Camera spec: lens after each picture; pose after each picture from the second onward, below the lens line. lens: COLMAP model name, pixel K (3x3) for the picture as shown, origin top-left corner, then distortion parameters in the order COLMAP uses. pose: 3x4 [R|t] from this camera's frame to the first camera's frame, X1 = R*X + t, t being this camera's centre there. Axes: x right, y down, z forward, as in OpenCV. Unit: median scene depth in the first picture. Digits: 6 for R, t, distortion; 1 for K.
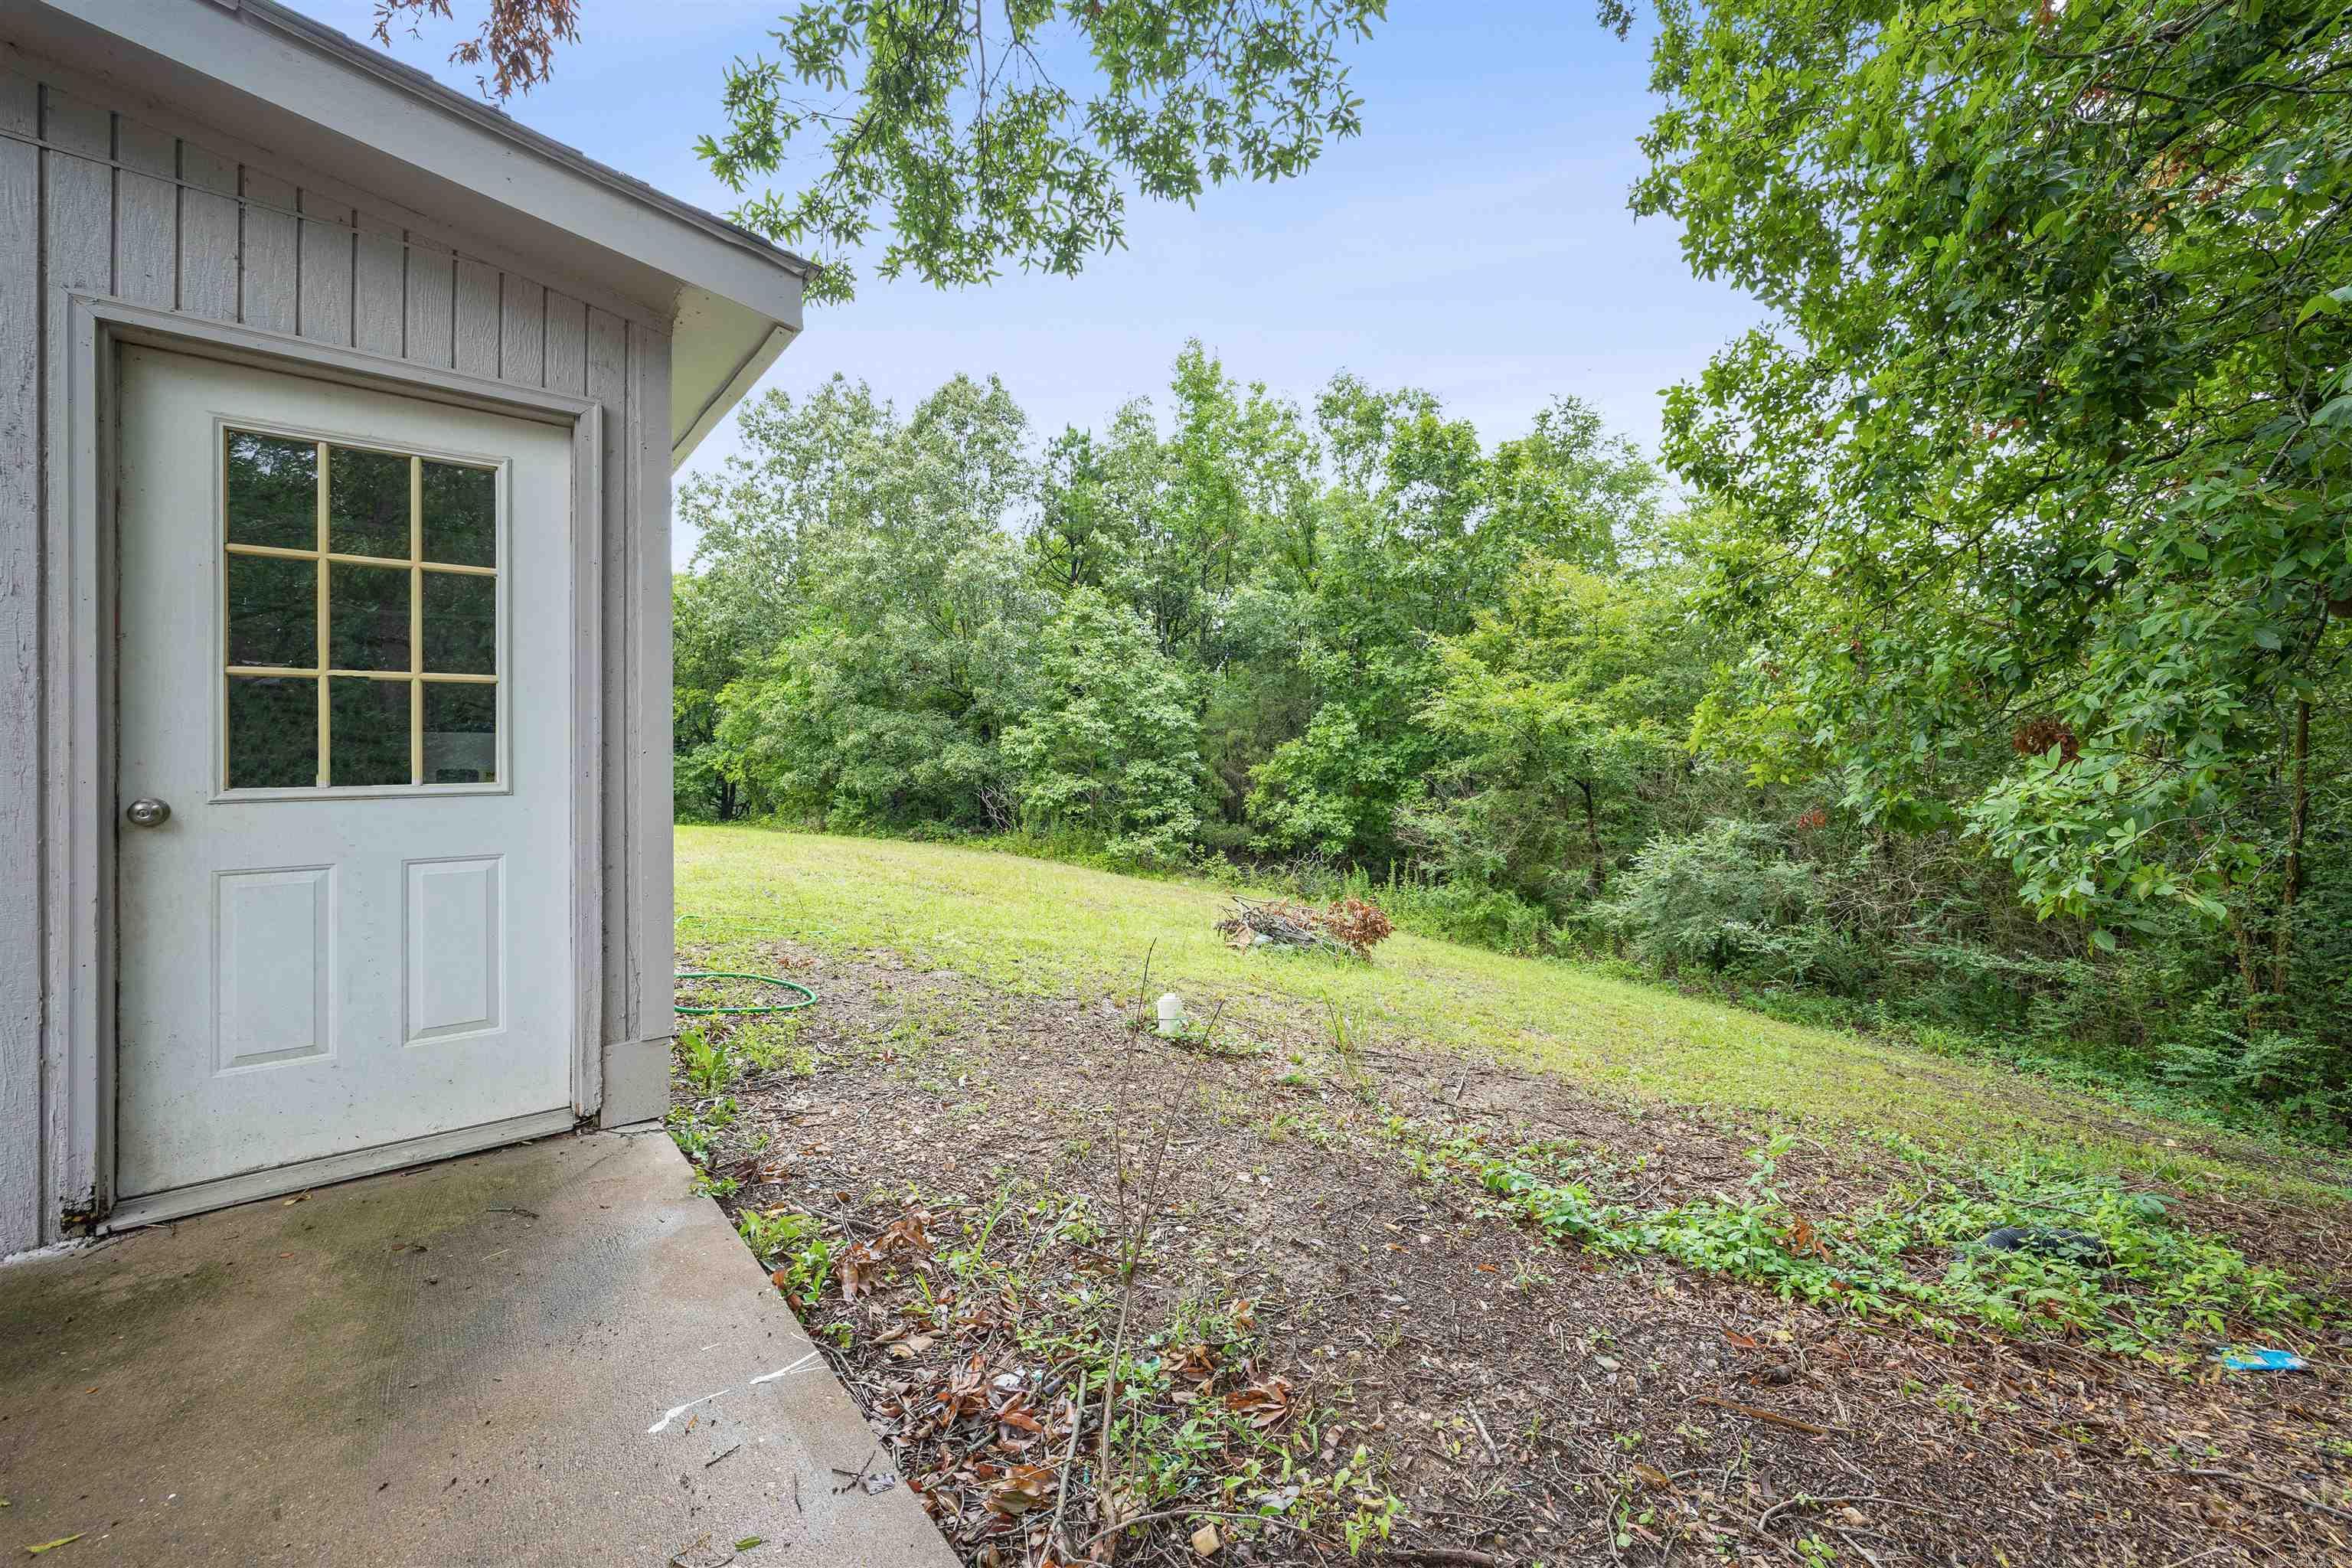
lens RADIAL K [[928.6, 0, 1164.3], [0, 928.6, 775.7], [0, 0, 1]] dist [-0.007698, 0.003841]
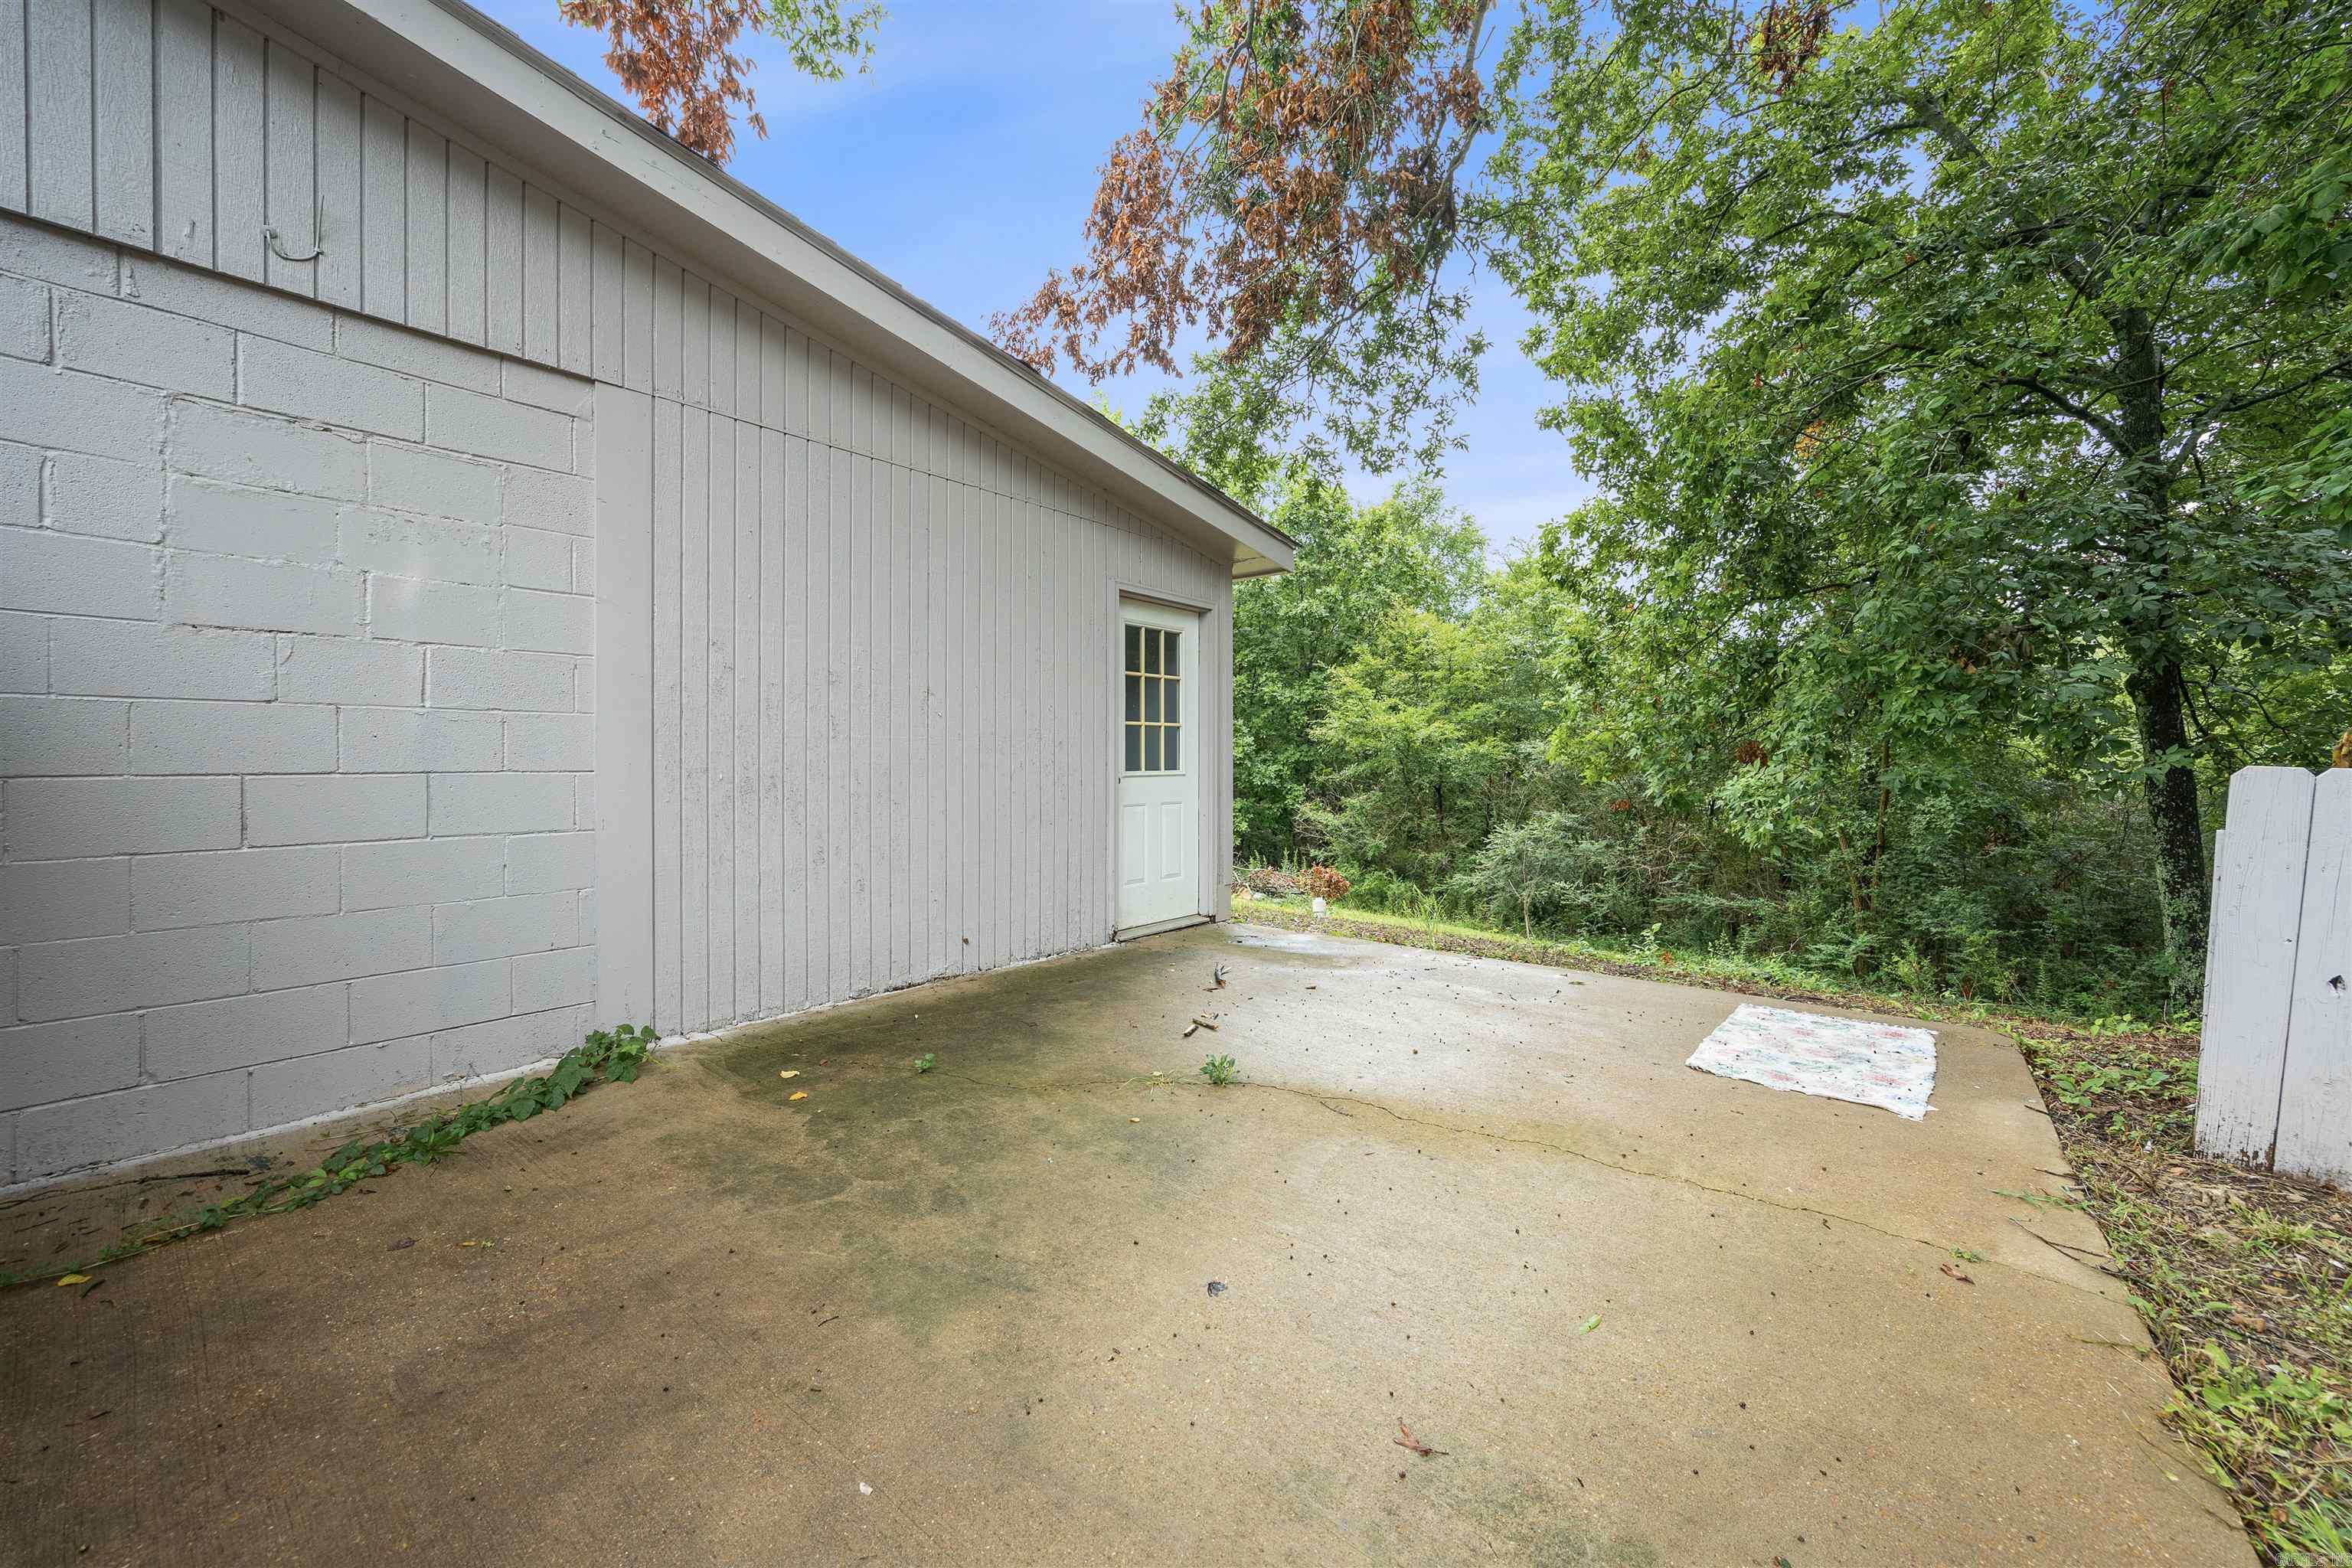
lens RADIAL K [[908.7, 0, 1173.5], [0, 908.7, 801.0], [0, 0, 1]] dist [-0.008600, -0.000090]
pose [[0.980346, -0.002628, 0.197266, -0.208732], [-0.001240, 0.999809, 0.019483, 0.006824], [-0.197280, -0.019344, 0.980156, -0.211724]]
